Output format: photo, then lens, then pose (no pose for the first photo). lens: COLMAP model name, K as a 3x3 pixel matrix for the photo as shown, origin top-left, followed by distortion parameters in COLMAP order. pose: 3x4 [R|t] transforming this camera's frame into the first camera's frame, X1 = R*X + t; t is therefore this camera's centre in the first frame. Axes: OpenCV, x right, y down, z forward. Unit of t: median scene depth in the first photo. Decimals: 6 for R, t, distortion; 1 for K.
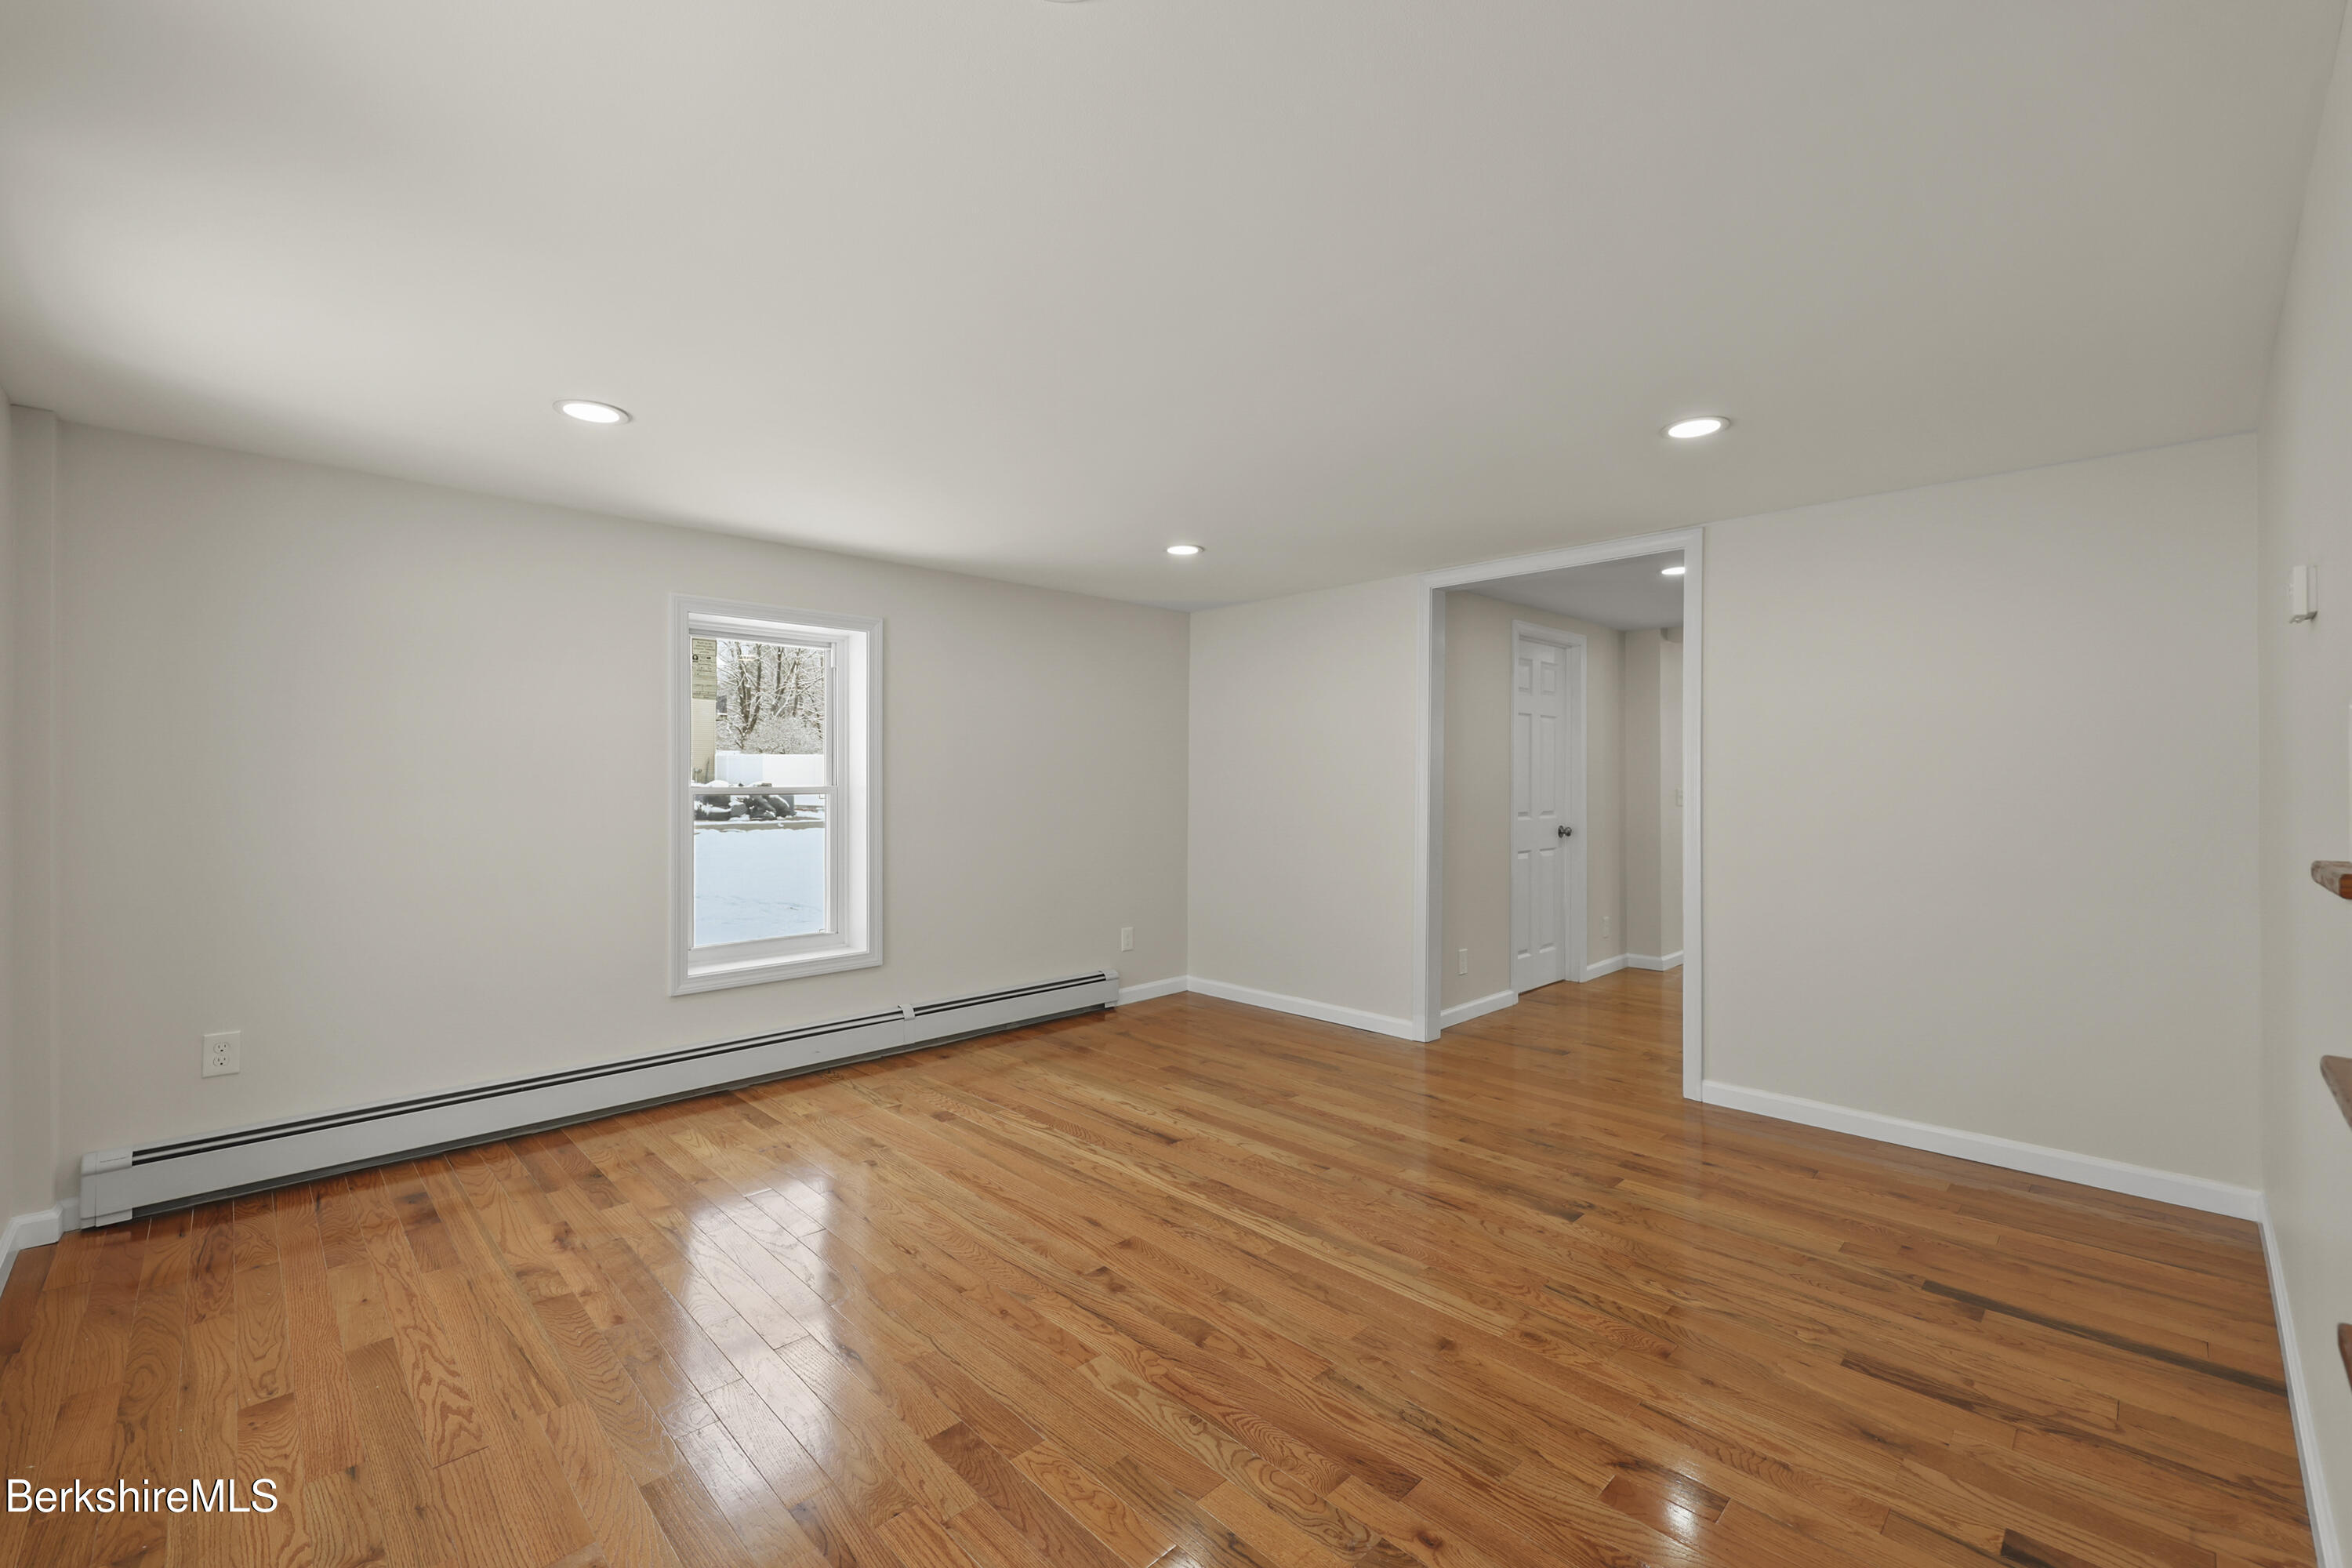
lens RADIAL K [[967.3, 0, 1172.0], [0, 967.3, 775.4], [0, 0, 1]] dist [-0.001235, 0.000639]
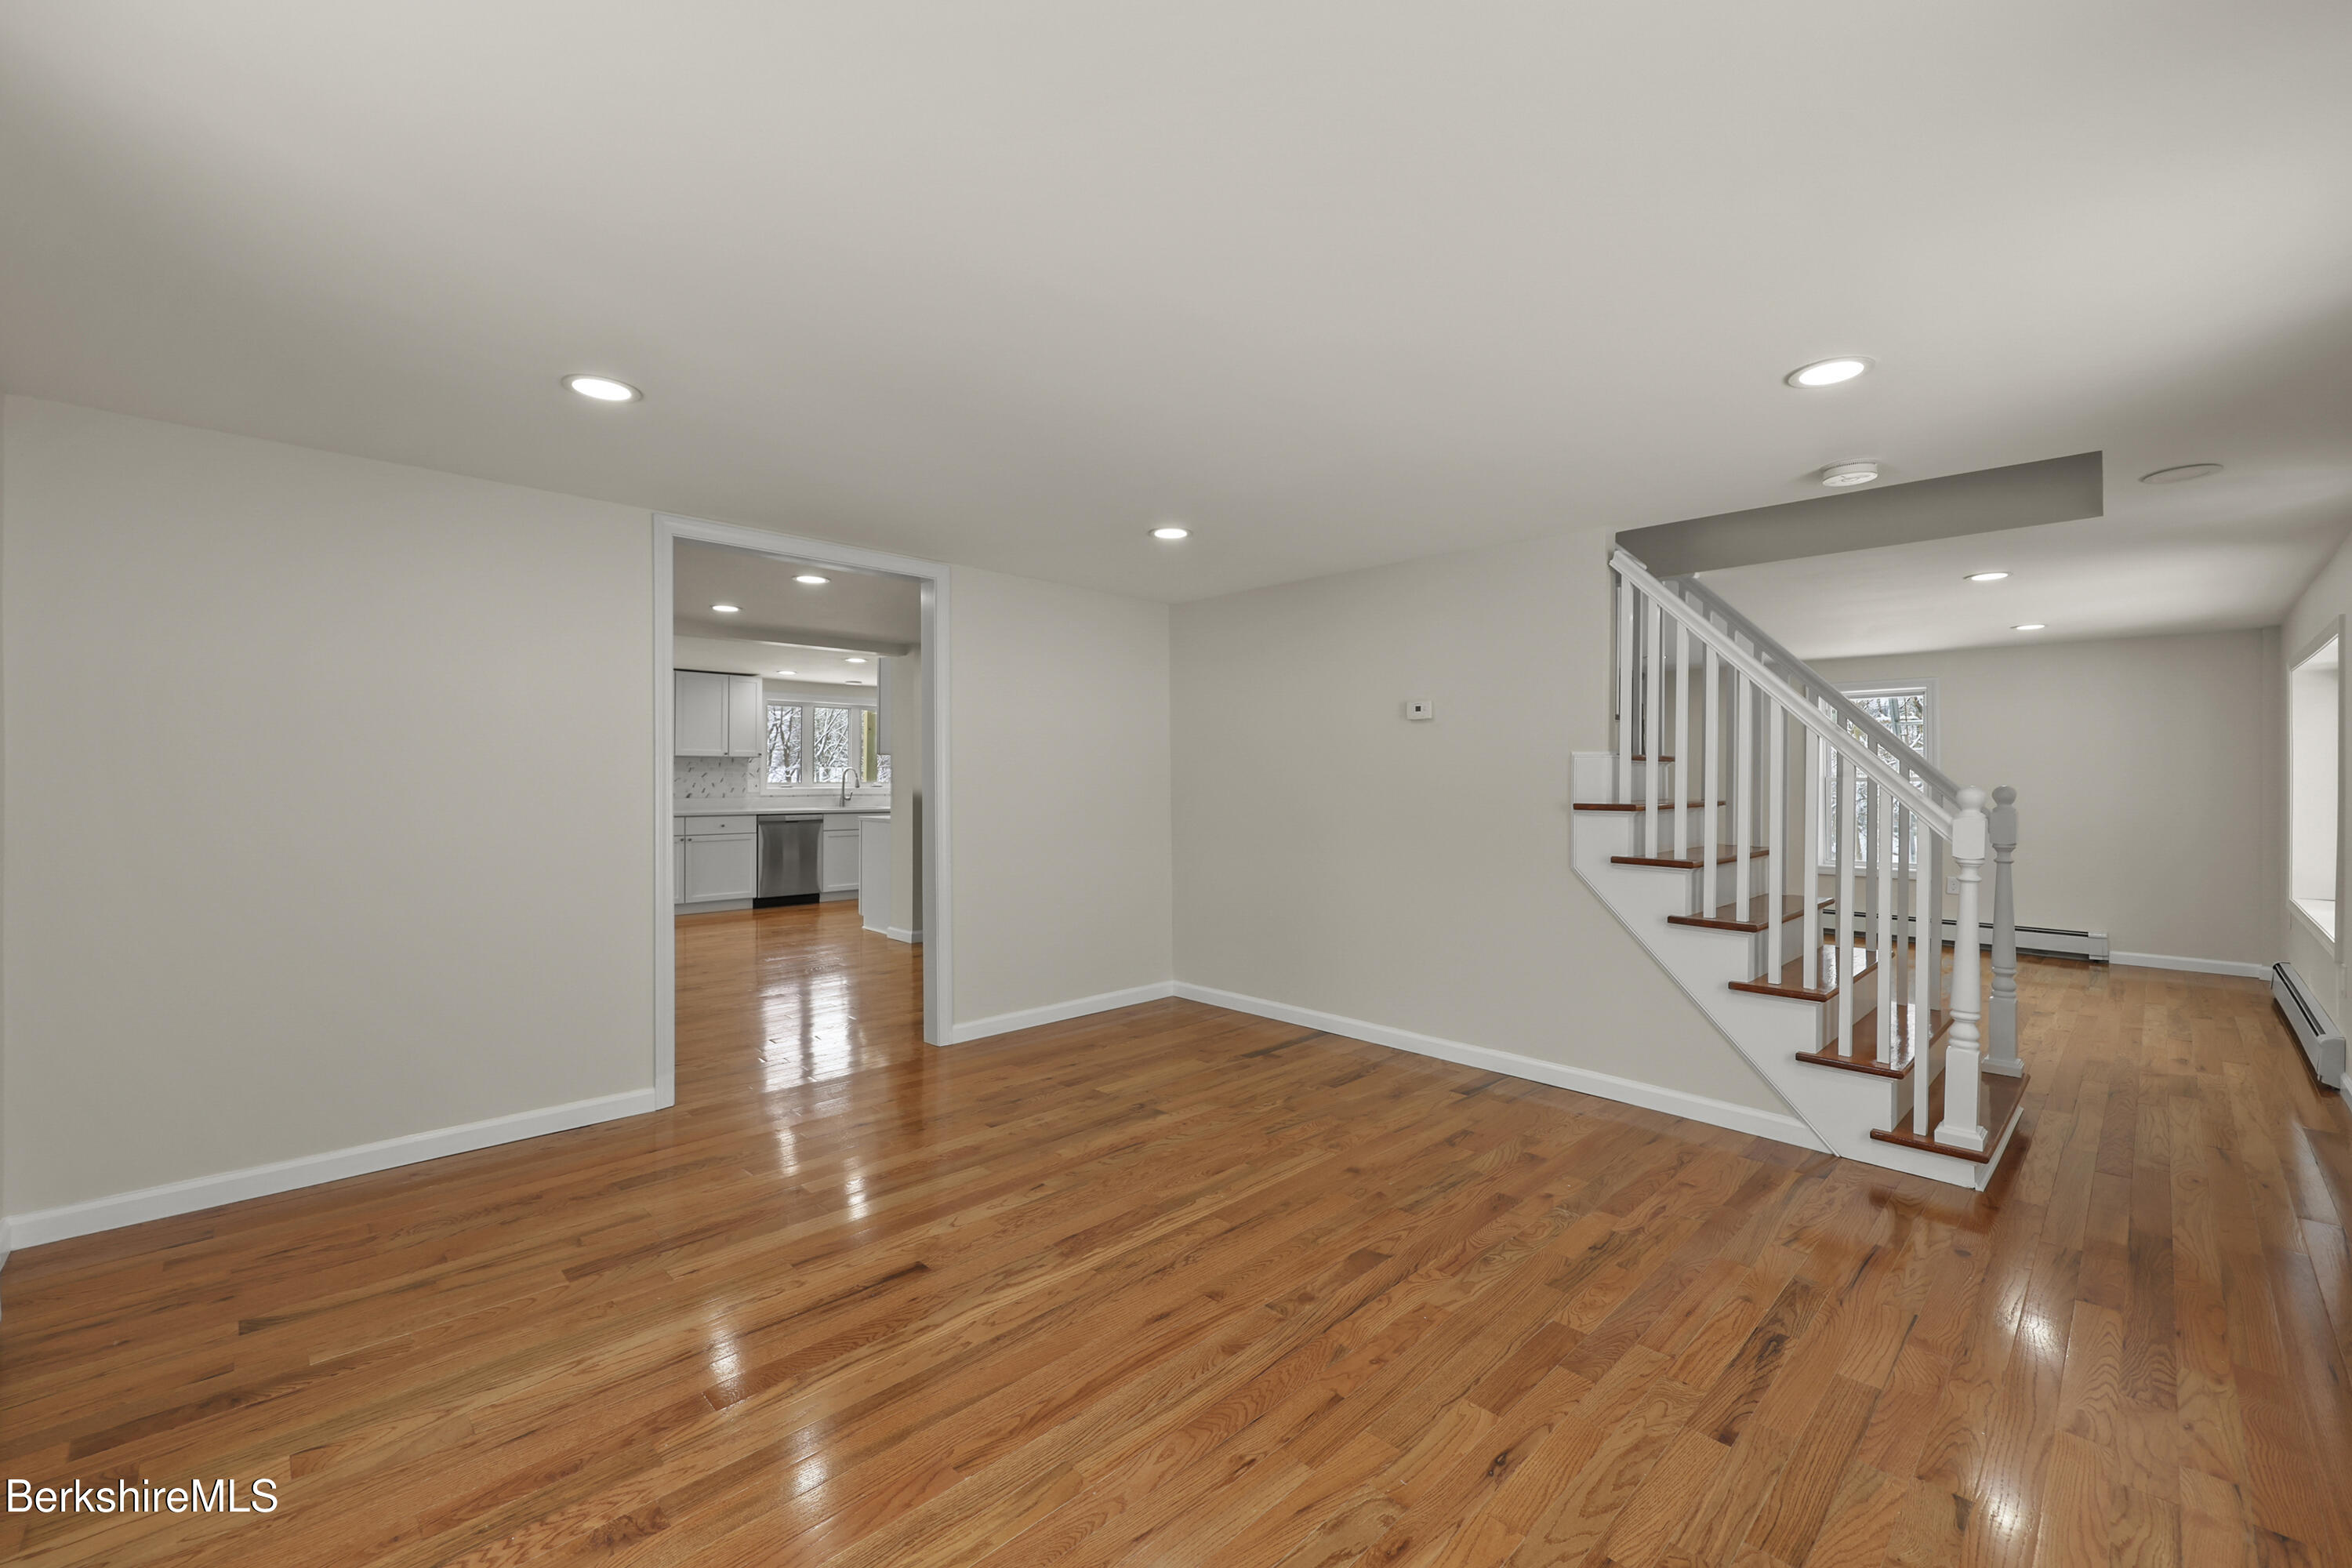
lens RADIAL K [[967.3, 0, 1179.4], [0, 967.3, 783.0], [0, 0, 1]] dist [-0.001235, 0.000639]
pose [[-0.006264, -0.005390, 0.999966, -0.902850], [-0.009450, 0.999941, 0.005331, 0.003933], [-0.999936, -0.009417, -0.006314, 0.995407]]
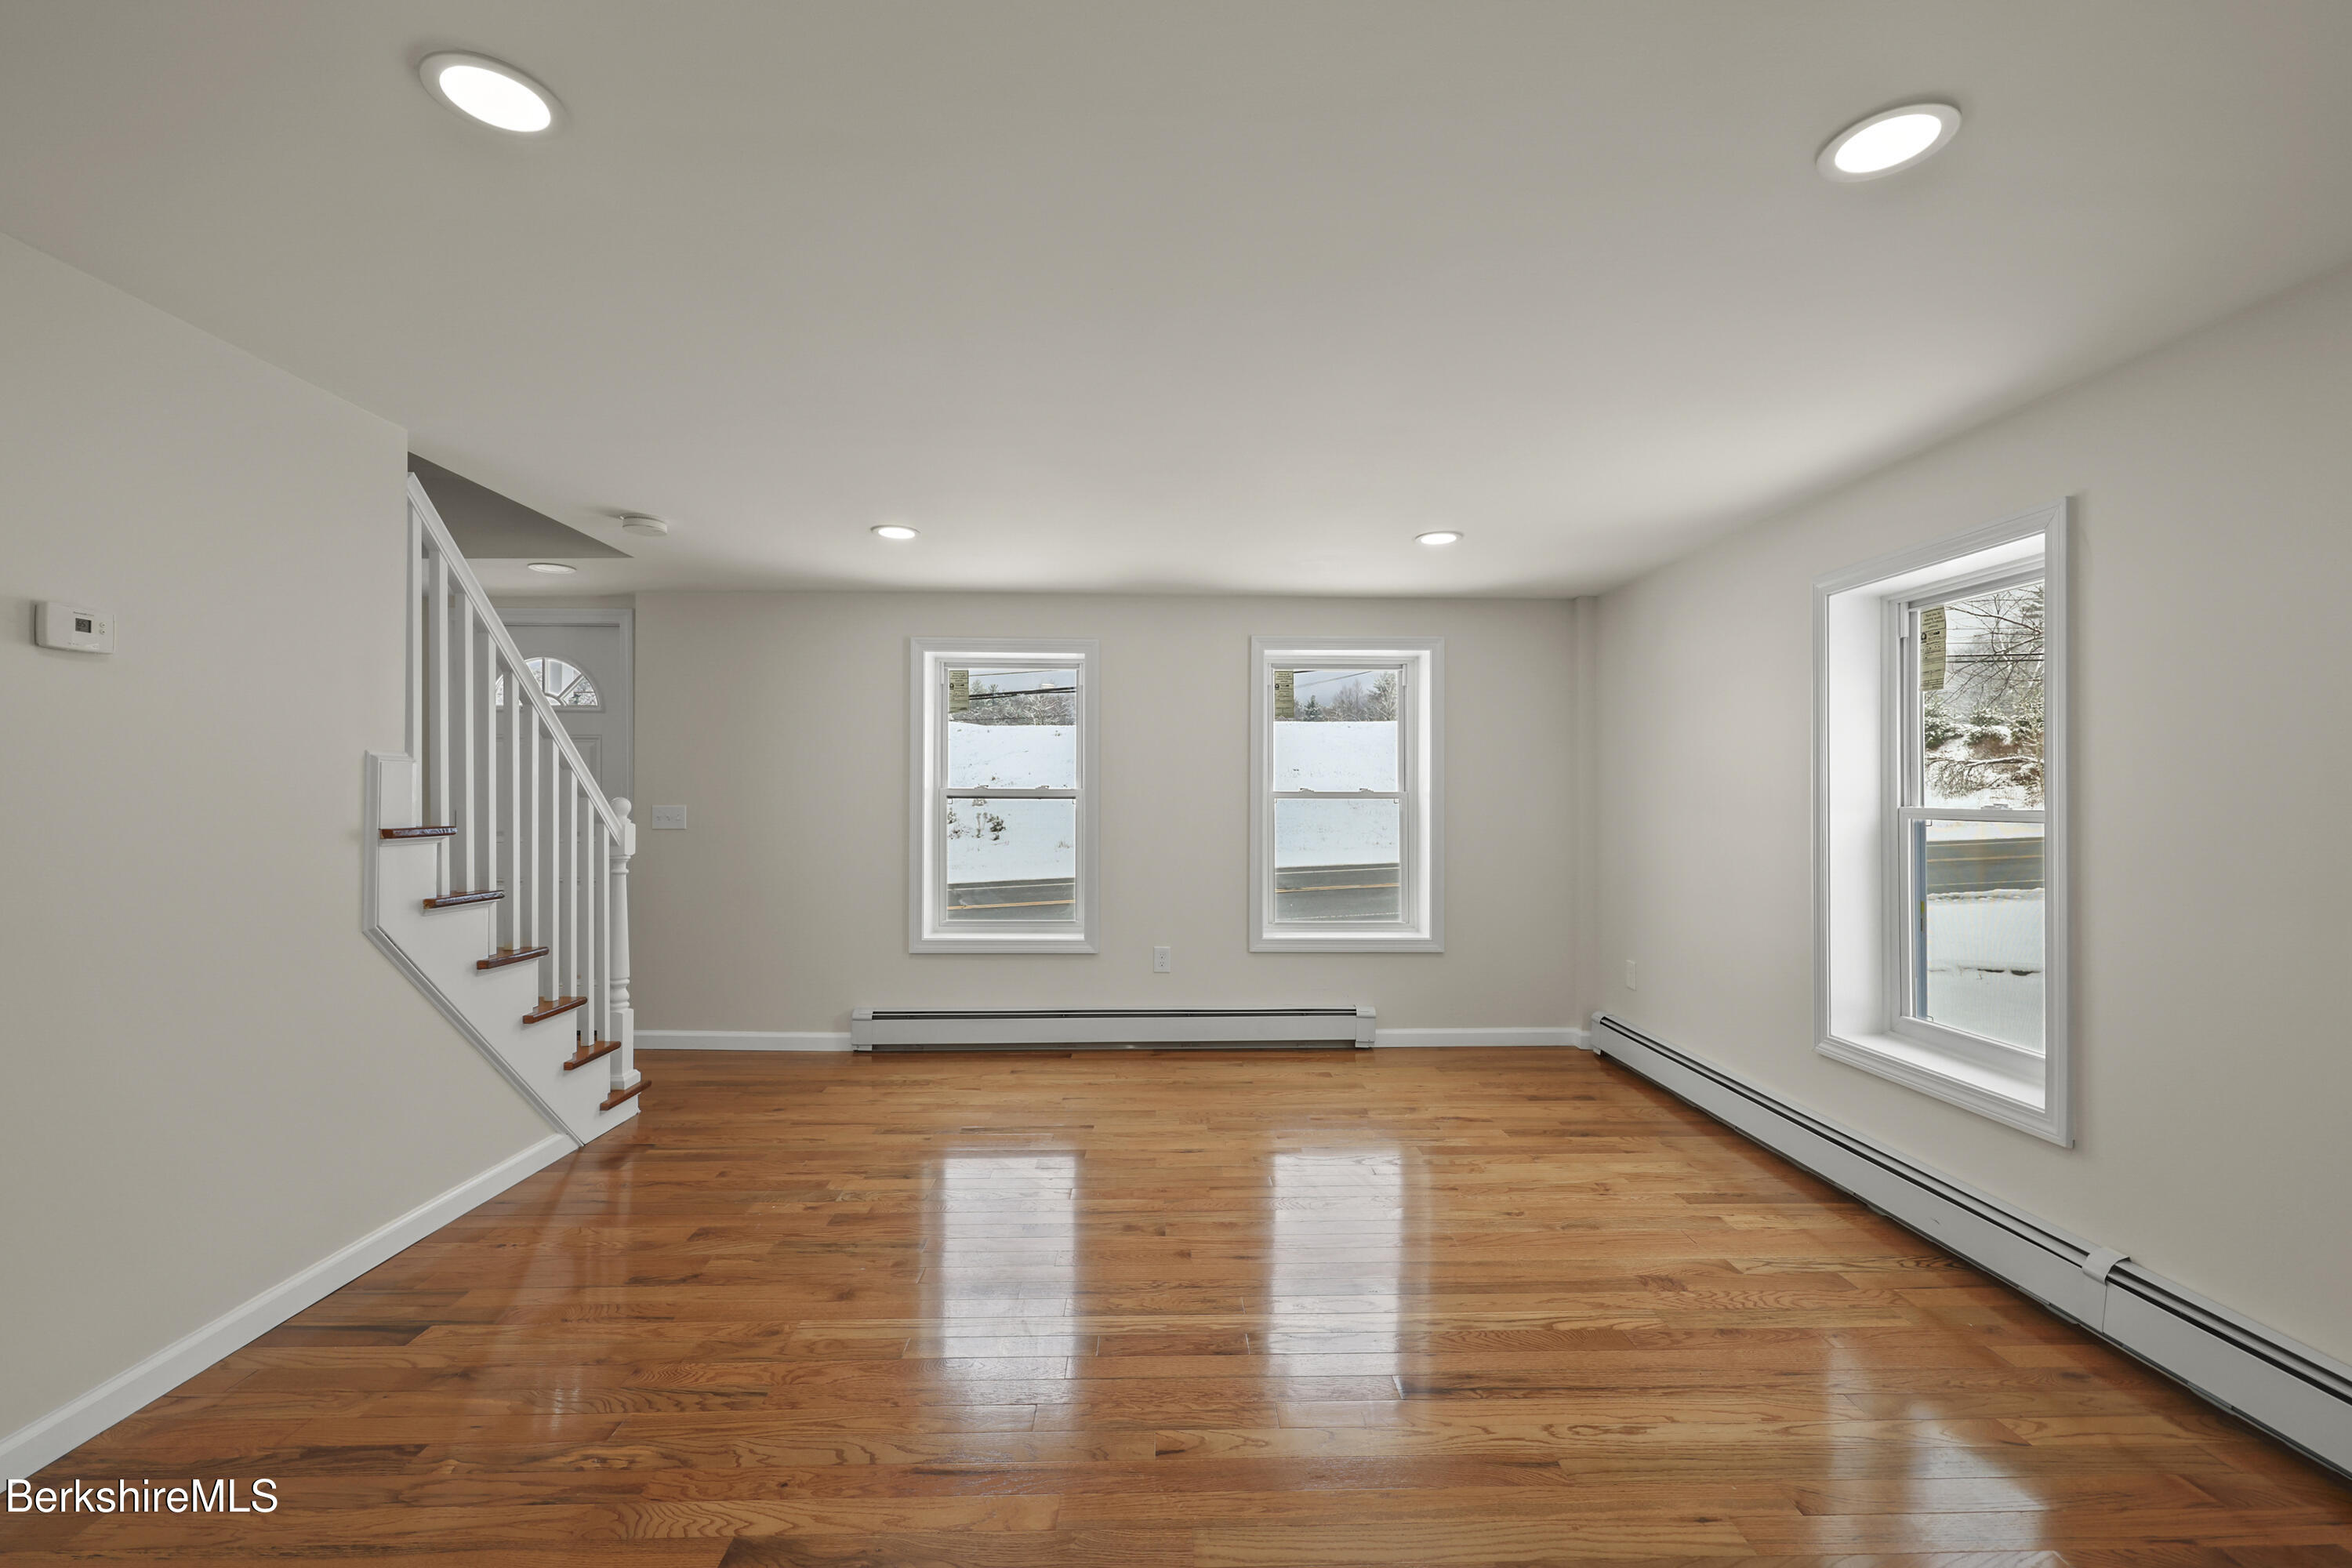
lens RADIAL K [[967.3, 0, 1186.8], [0, 967.3, 789.2], [0, 0, 1]] dist [-0.001235, 0.000639]
pose [[-0.670893, -0.004784, -0.741539, 0.670400], [0.002050, 0.999963, -0.008307, 0.005998], [0.741552, -0.007093, -0.670858, 1.608396]]
